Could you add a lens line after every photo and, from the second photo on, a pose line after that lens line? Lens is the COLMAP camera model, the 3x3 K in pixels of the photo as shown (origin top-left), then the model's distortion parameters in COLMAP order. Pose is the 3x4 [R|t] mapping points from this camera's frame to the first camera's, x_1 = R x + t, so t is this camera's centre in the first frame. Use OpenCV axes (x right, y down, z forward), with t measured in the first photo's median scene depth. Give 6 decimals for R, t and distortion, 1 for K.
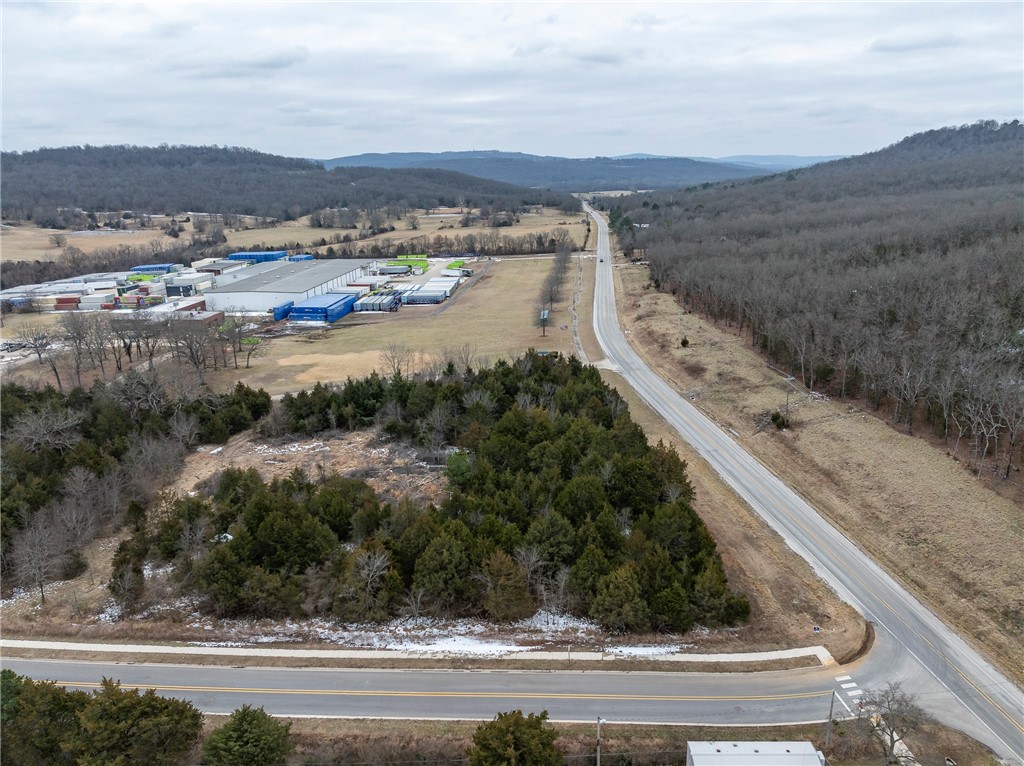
lens RADIAL K [[717.0, 0, 515.9], [0, 717.0, 382.3], [0, 0, 1]] dist [-0.031601, 0.018645]
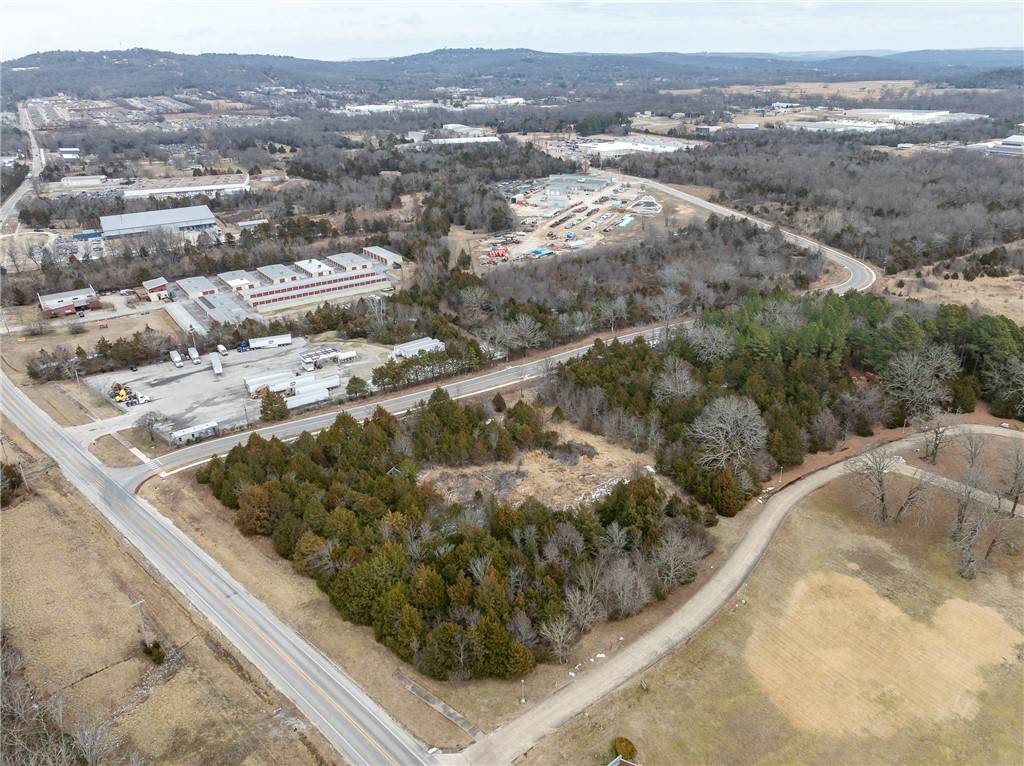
lens RADIAL K [[717.0, 0, 515.9], [0, 717.0, 382.3], [0, 0, 1]] dist [-0.031601, 0.018645]
pose [[-0.777859, 0.289159, -0.557963, 0.388799], [-0.151841, 0.775073, 0.613356, -0.726604], [0.609819, 0.561826, -0.558992, 1.459497]]
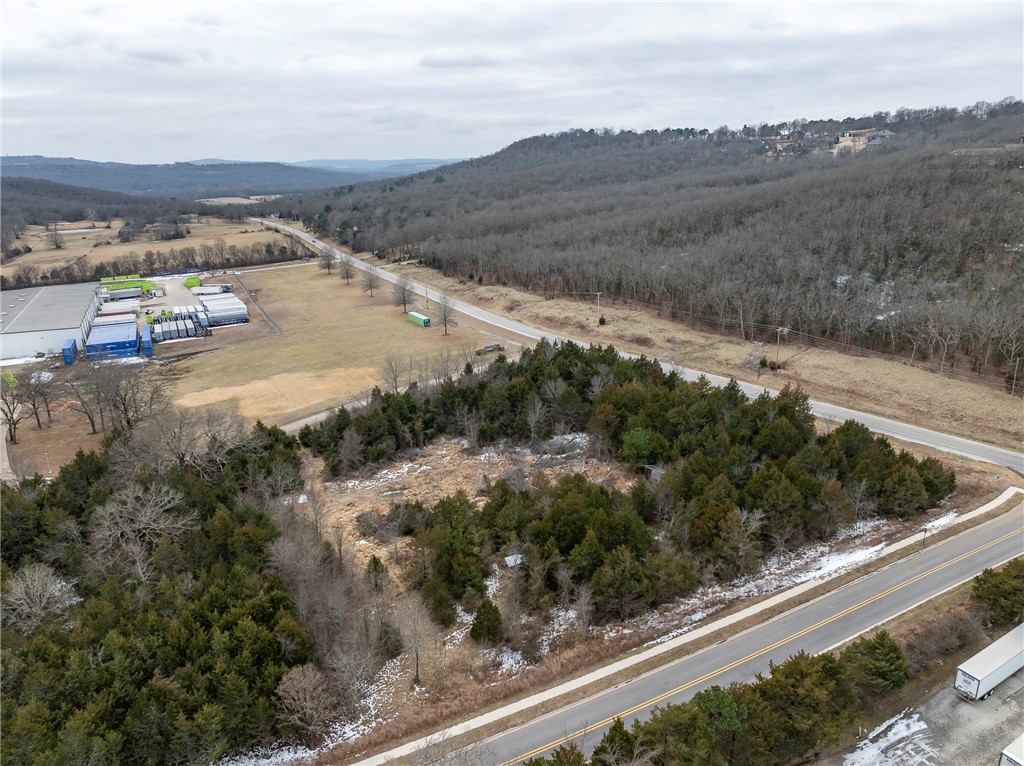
lens RADIAL K [[729.0, 0, 516.0], [0, 729.0, 339.4], [0, 0, 1]] dist [-0.018474, 0.003094]
pose [[0.847916, -0.127765, 0.514504, -0.626981], [0.161288, 0.986689, -0.020785, -0.032817], [-0.504999, 0.100607, 0.857236, 0.112431]]
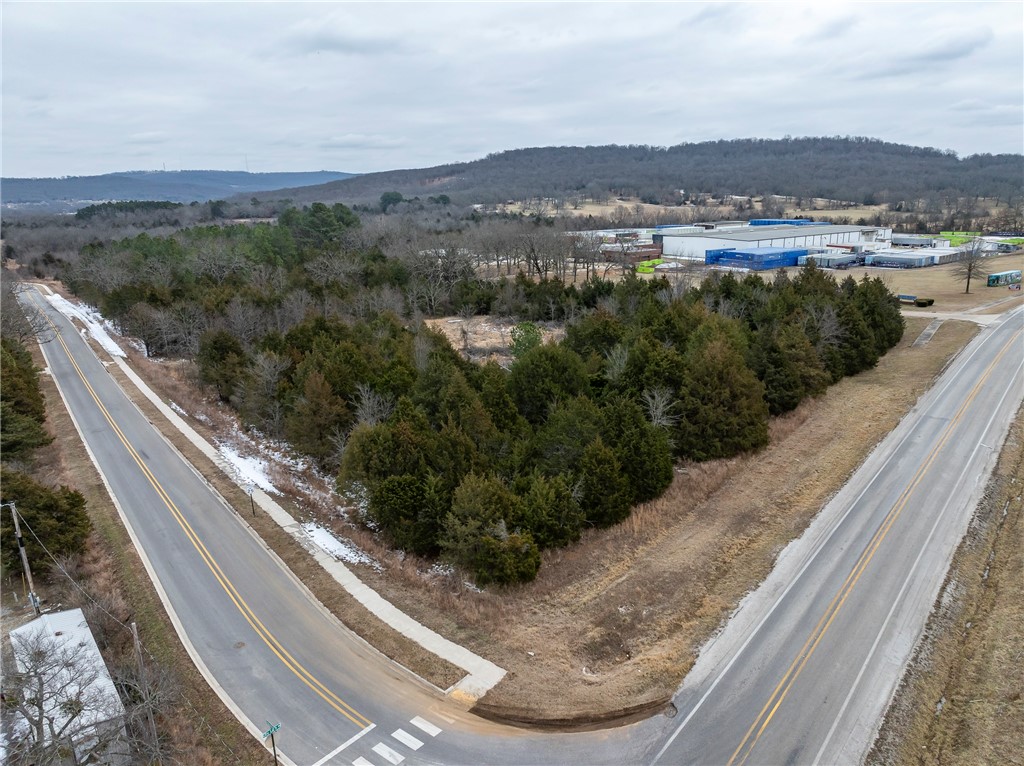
lens RADIAL K [[717.0, 0, 515.9], [0, 717.0, 382.3], [0, 0, 1]] dist [-0.031601, 0.018645]
pose [[0.668270, 0.199921, -0.716552, 0.390395], [-0.207456, 0.975084, 0.078576, 0.082962], [0.714407, 0.096143, 0.693094, 0.361840]]
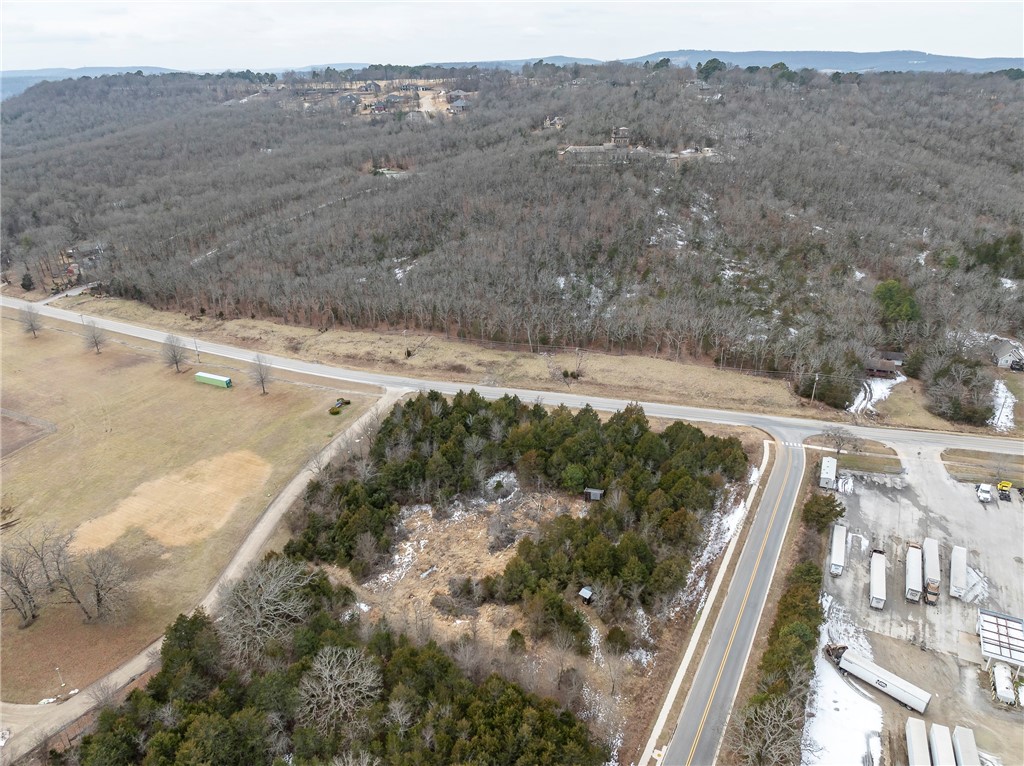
lens RADIAL K [[717.0, 0, 515.9], [0, 717.0, 382.3], [0, 0, 1]] dist [-0.031601, 0.018645]
pose [[0.382613, -0.365766, 0.848424, -1.070161], [0.275631, 0.921670, 0.273042, -0.405997], [-0.881836, 0.129382, 0.453459, 0.323253]]
